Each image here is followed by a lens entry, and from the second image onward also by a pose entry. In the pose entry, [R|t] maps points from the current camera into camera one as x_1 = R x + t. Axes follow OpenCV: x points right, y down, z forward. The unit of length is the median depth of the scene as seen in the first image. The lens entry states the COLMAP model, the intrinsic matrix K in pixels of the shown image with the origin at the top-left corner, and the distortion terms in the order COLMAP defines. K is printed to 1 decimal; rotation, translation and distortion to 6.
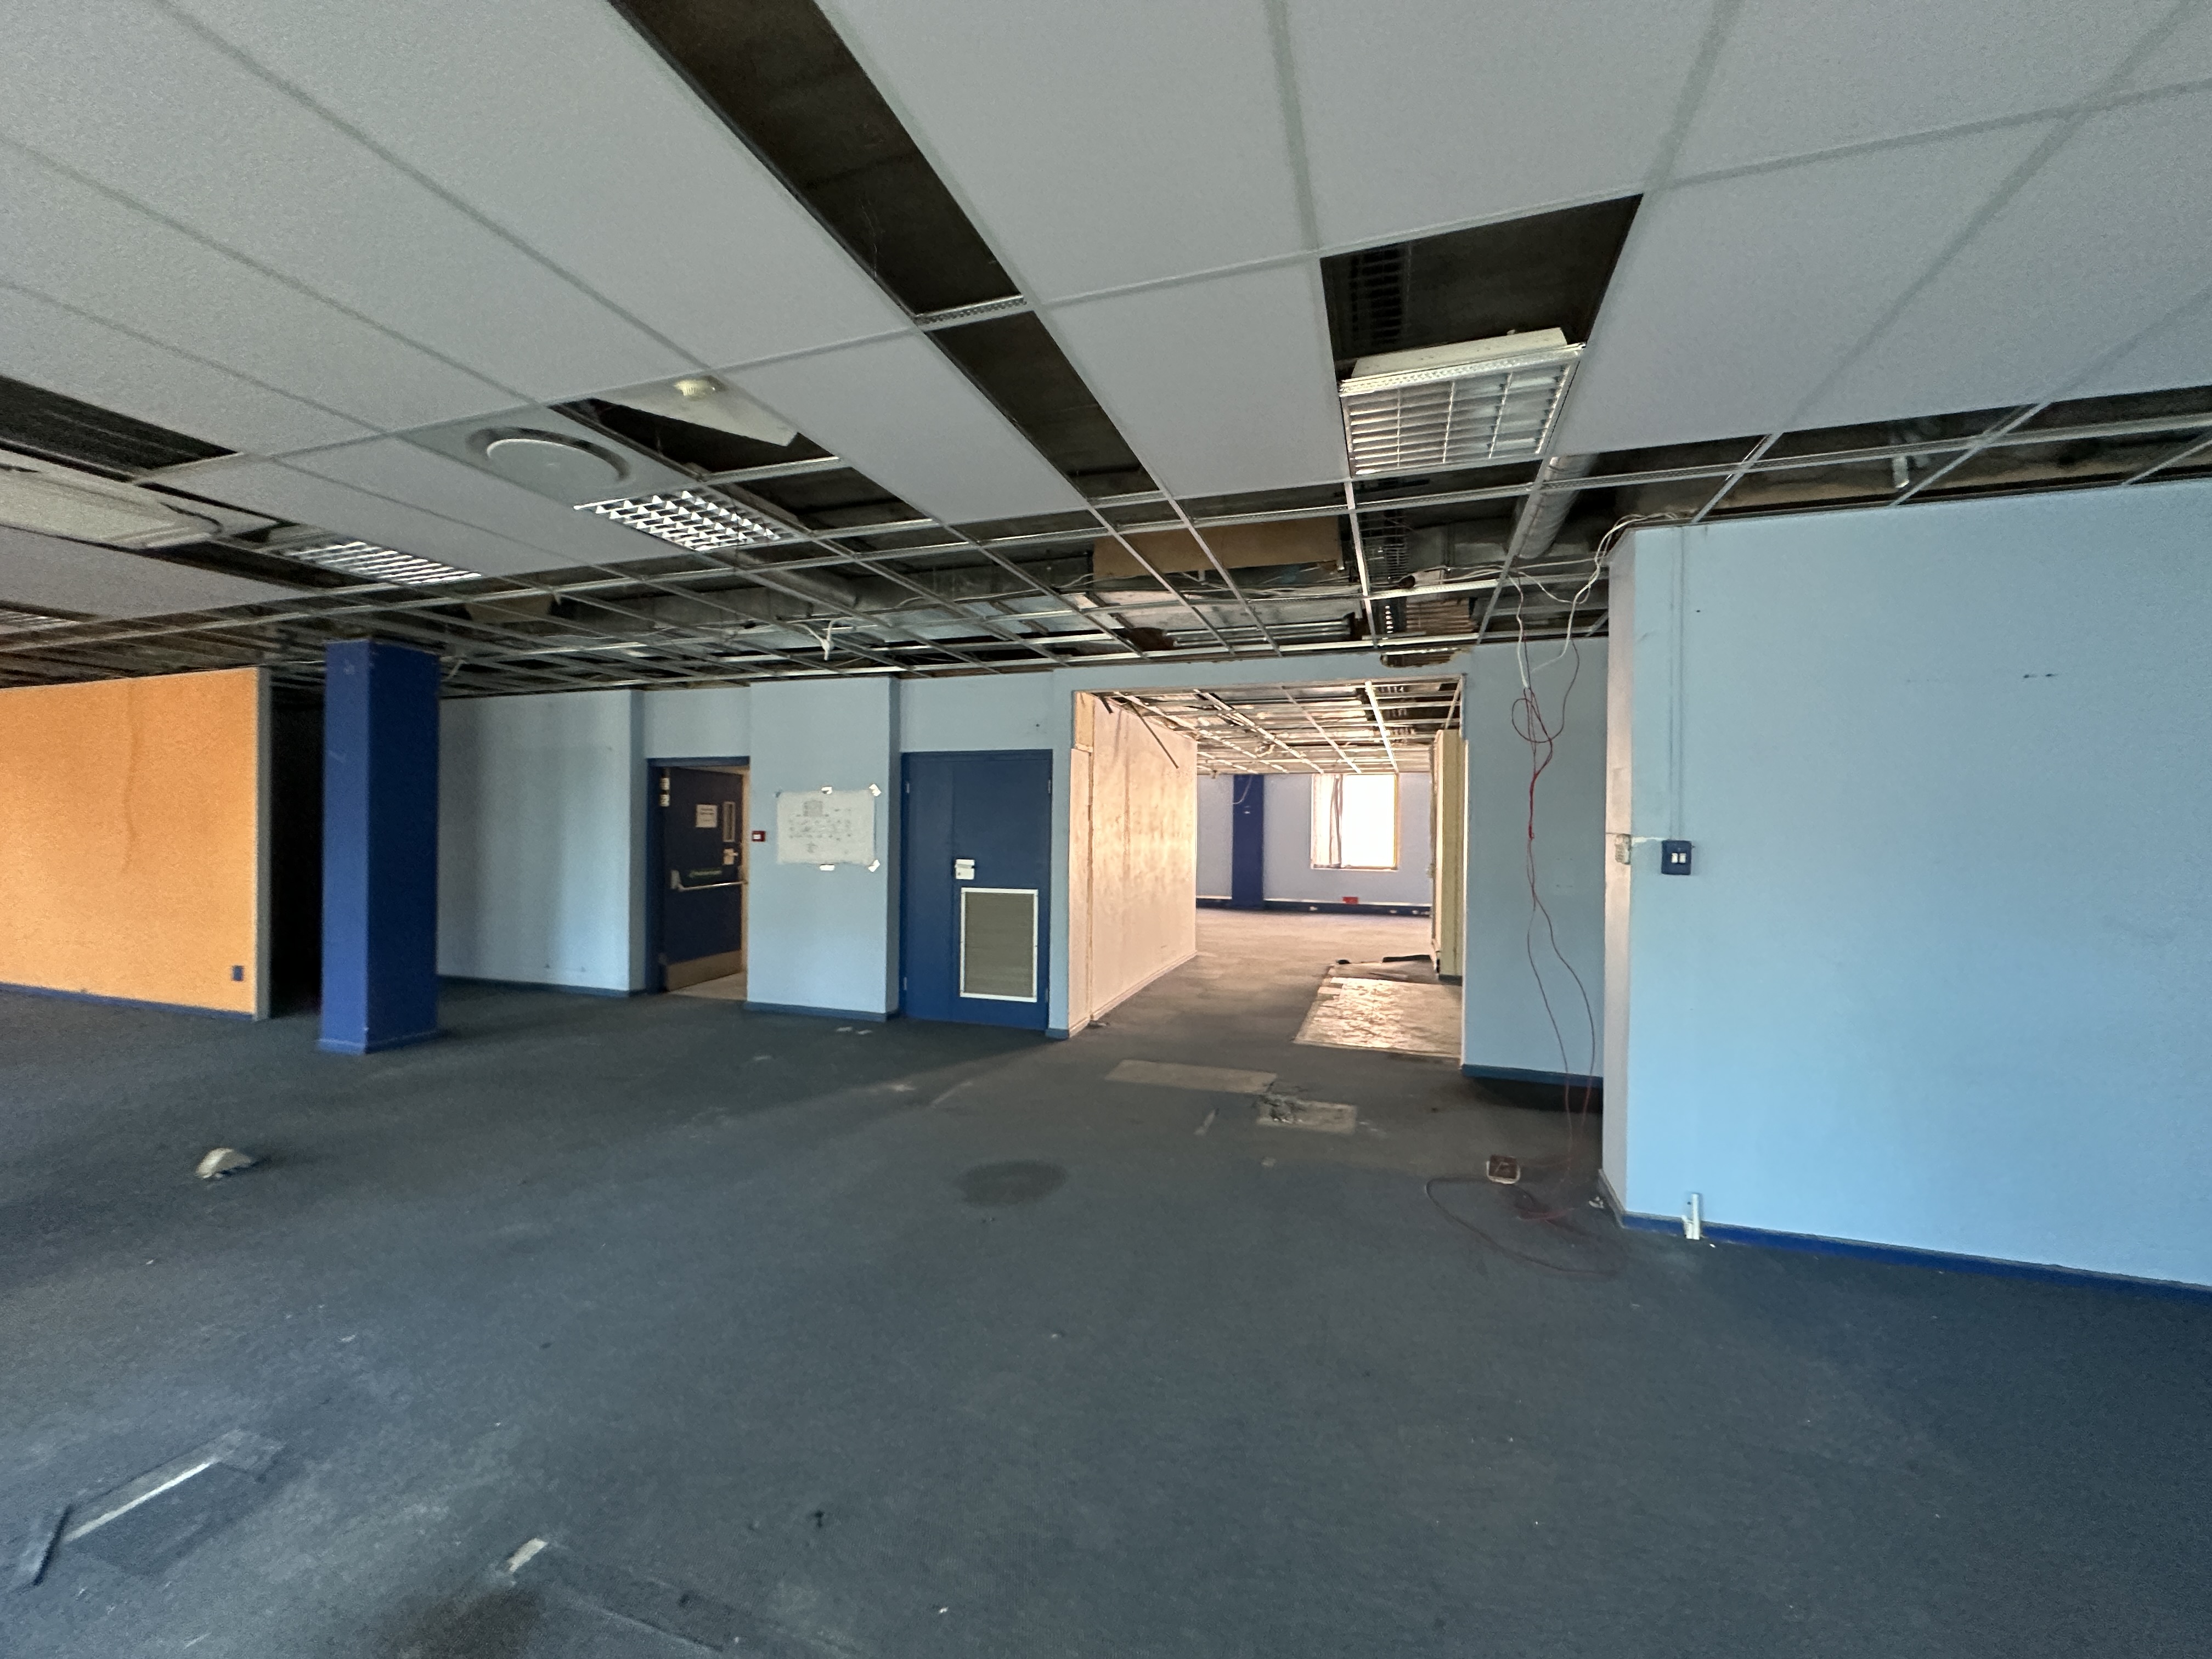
lens RADIAL K [[878.3, 0, 1103.3], [0, 878.3, 828.9], [0, 0, 1]] dist [-0.002890, 0.000617]
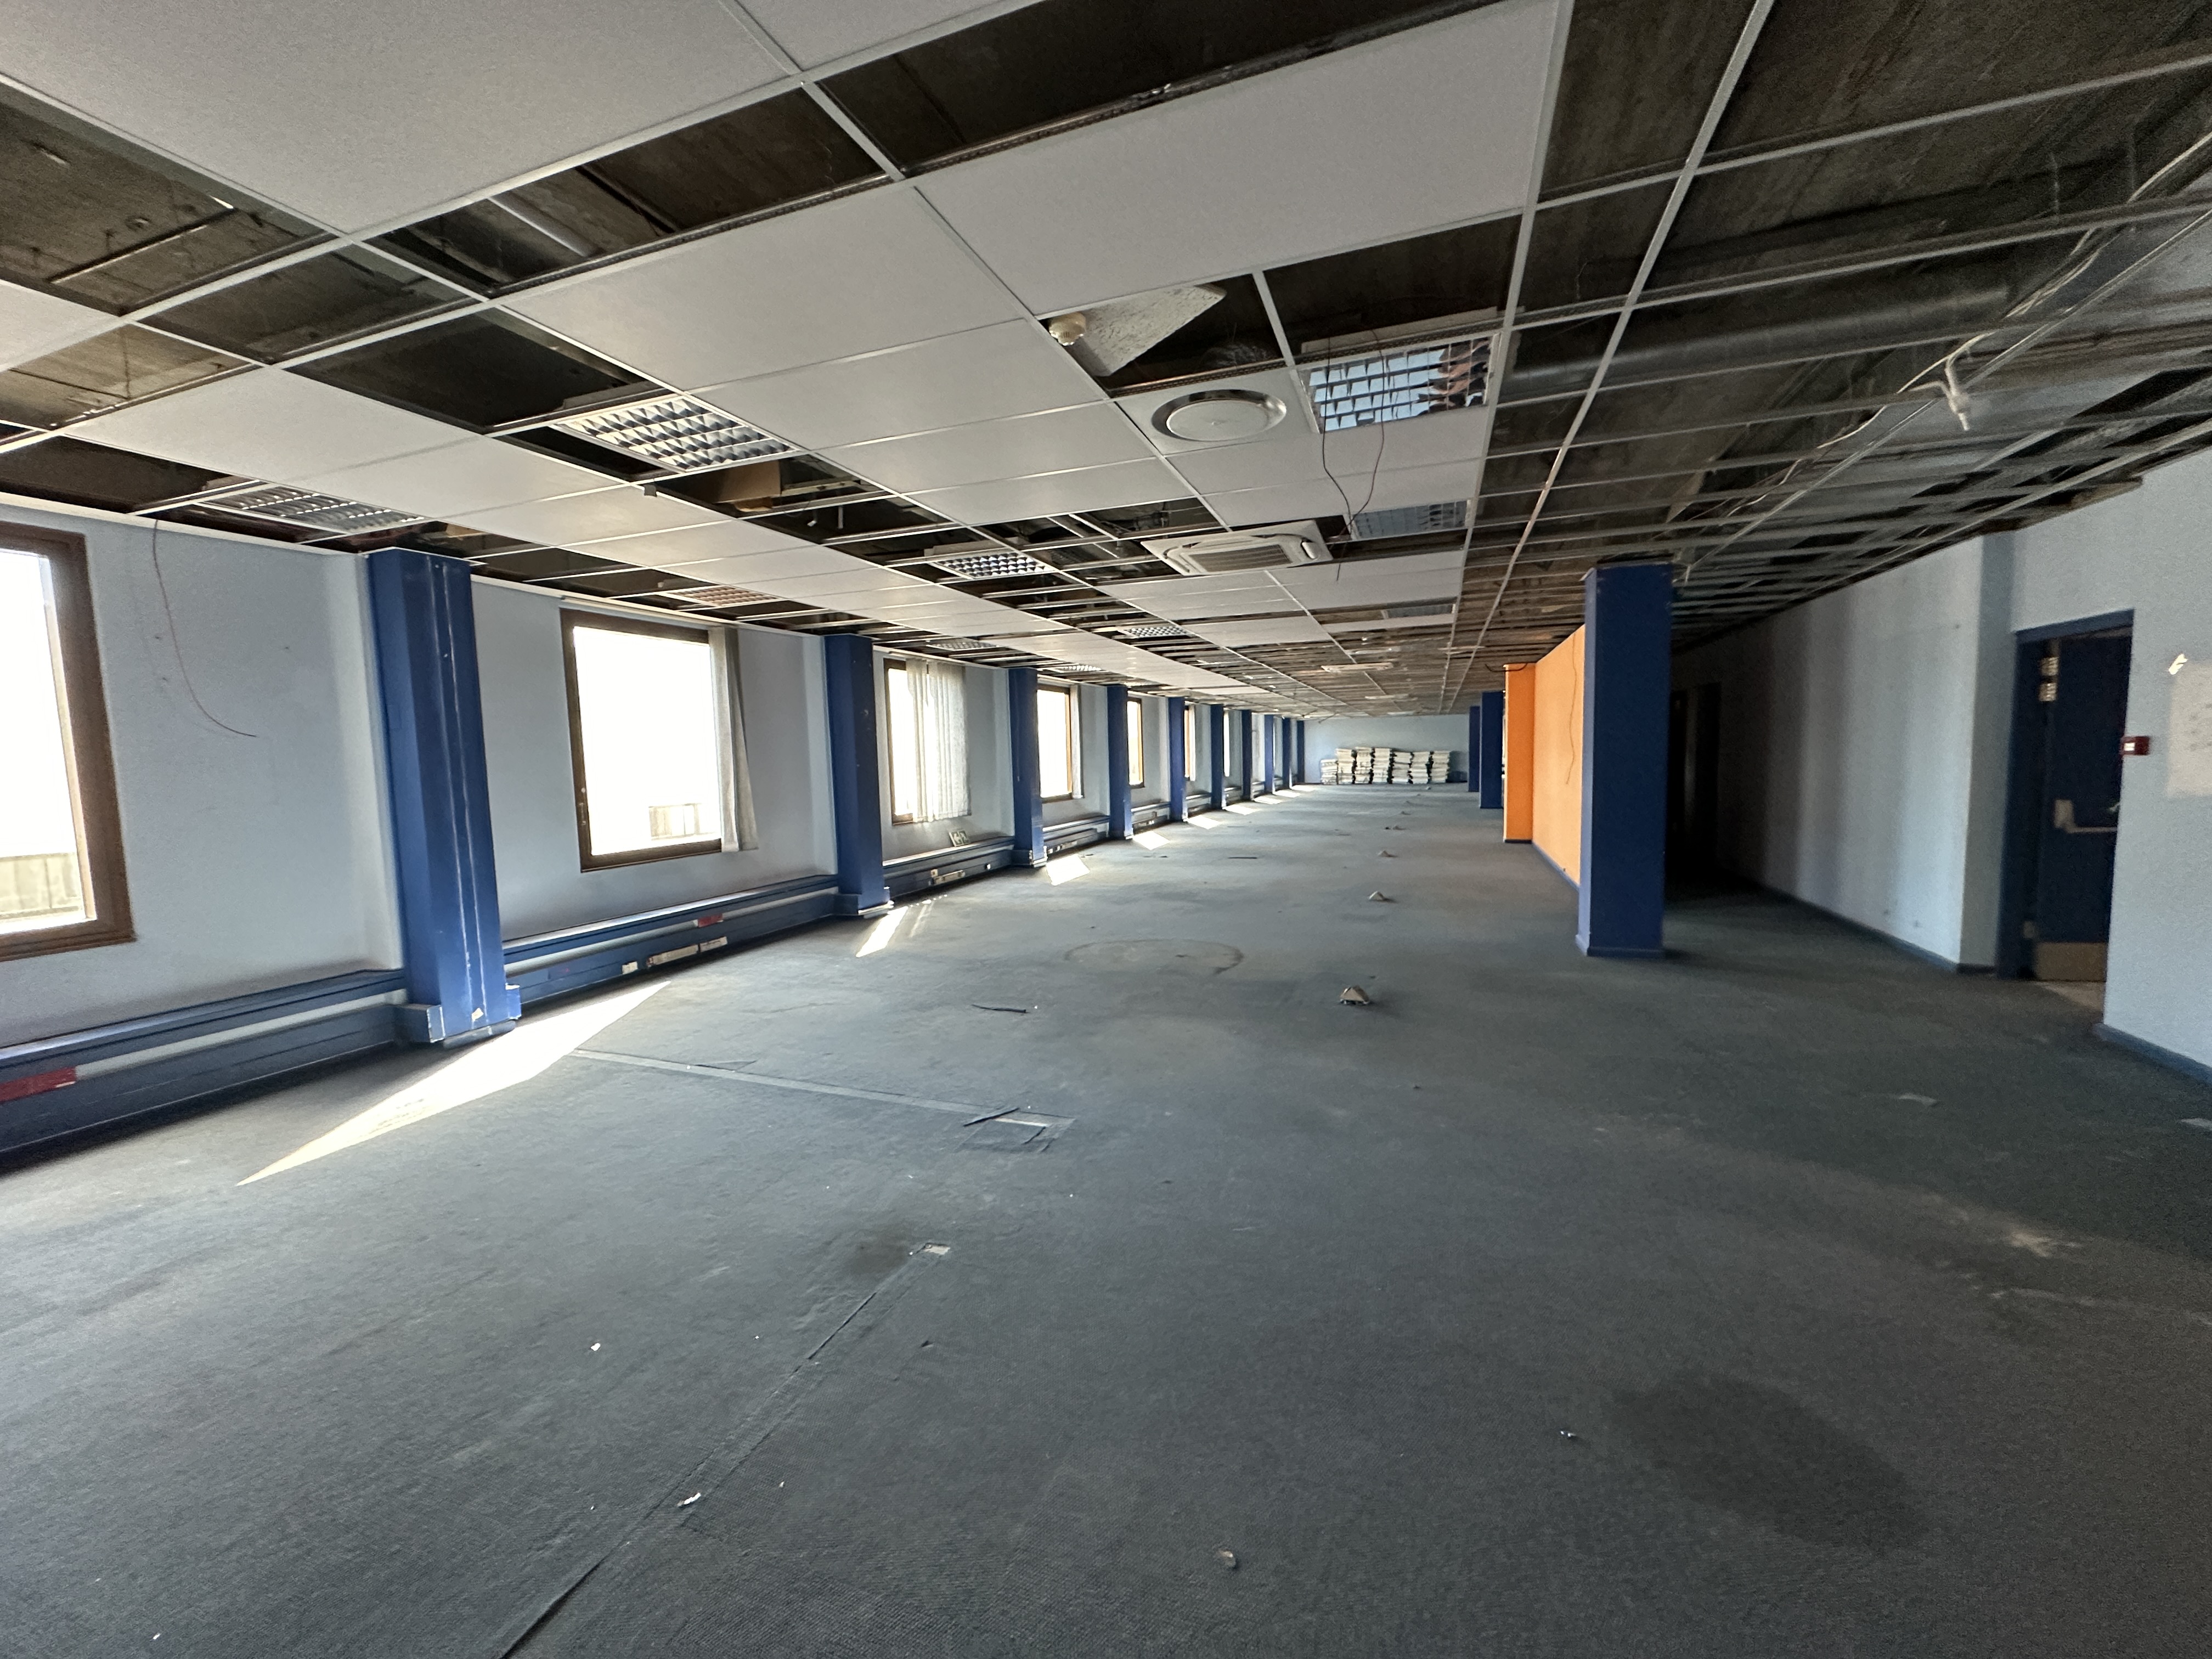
lens RADIAL K [[878.3, 0, 1103.3], [0, 878.3, 828.9], [0, 0, 1]] dist [-0.002890, 0.000617]
pose [[-0.025320, 0.076168, -0.996773, 0.248634], [0.026368, 0.996797, 0.075500, 0.001630], [0.999332, -0.024371, -0.027247, 0.431919]]
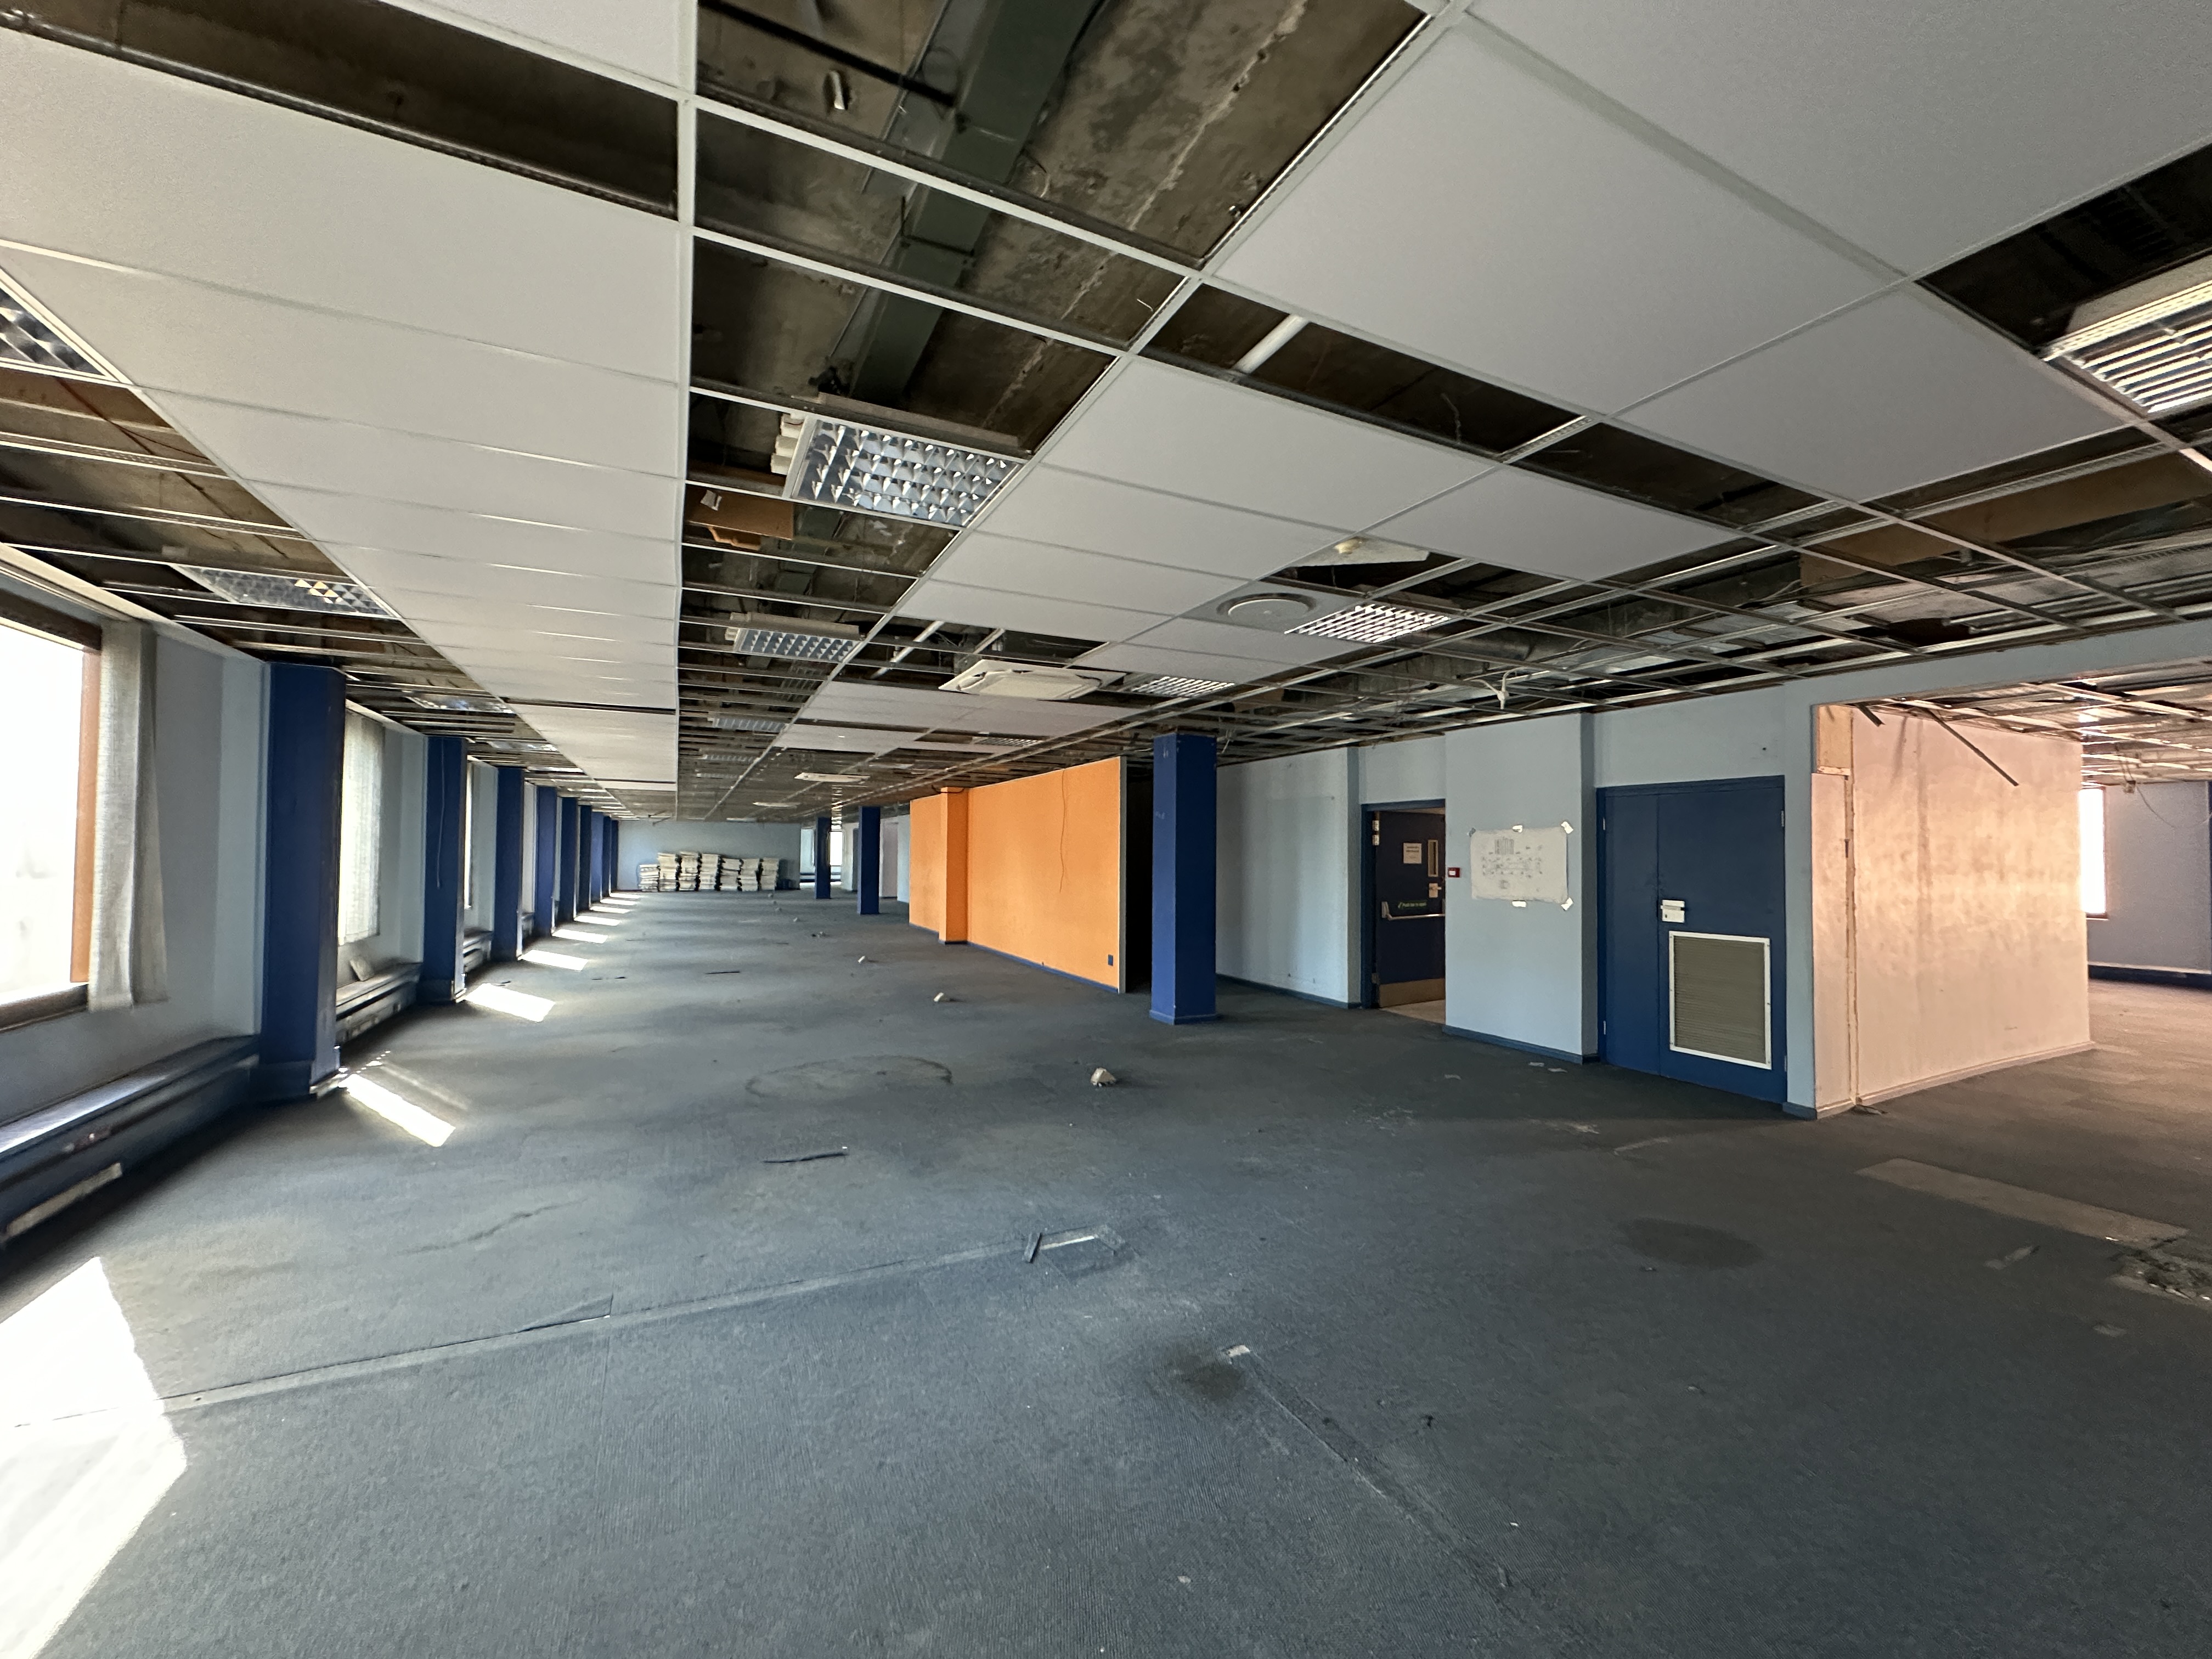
lens RADIAL K [[877.7, 0, 1108.6], [0, 877.7, 829.0], [0, 0, 1]] dist [0.000313, 0.000234]
pose [[0.707952, -0.024106, -0.705849, 0.089113], [-0.001563, 0.999361, -0.035699, -0.007396], [0.706259, 0.026377, 0.707462, -0.083774]]
